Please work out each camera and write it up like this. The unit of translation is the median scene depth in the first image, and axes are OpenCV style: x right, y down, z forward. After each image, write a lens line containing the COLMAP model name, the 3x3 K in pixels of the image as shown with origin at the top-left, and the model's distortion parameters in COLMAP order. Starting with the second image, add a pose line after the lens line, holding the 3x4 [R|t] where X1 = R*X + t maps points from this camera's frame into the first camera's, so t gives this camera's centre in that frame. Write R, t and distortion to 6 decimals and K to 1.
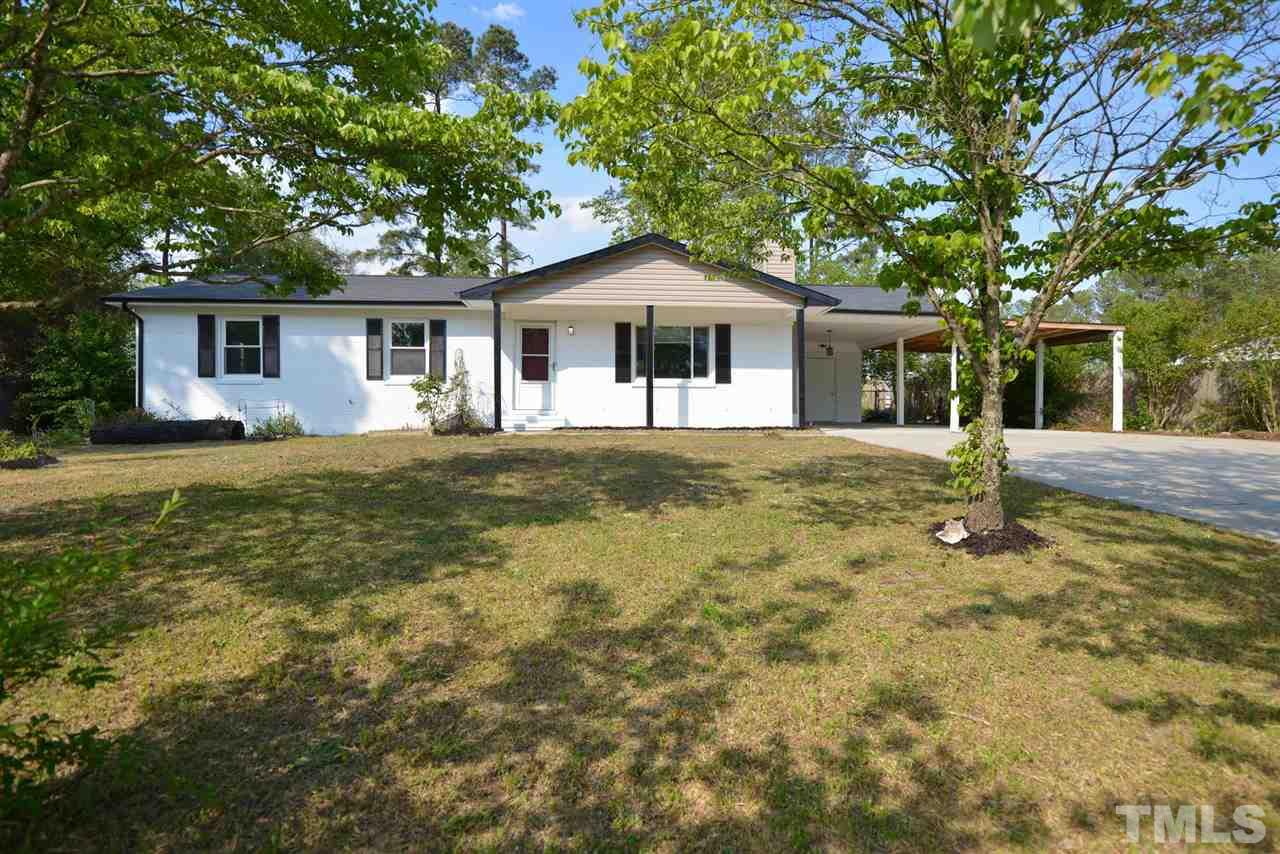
lens RADIAL K [[679.8, 0, 640.0], [0, 679.8, 427.0], [0, 0, 1]] dist [-0.012576, -0.000065]
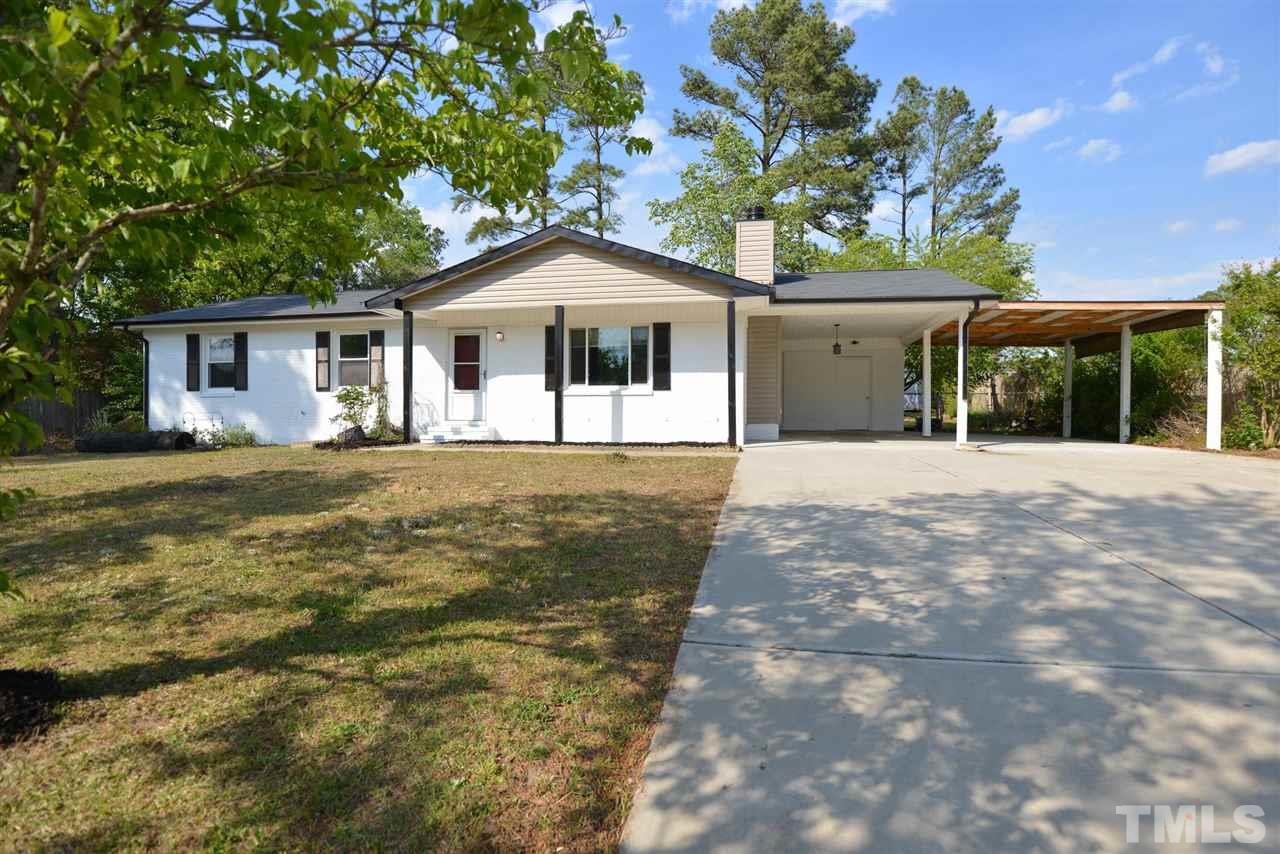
lens RADIAL K [[625.3, 0, 634.8], [0, 625.3, 427.2], [0, 0, 1]] dist [-0.013949, -0.007891]
pose [[0.960914, 0.005397, -0.276795, 0.319870], [-0.001693, 0.999906, 0.013619, -0.028448], [0.276843, -0.012618, 0.960832, 0.221436]]
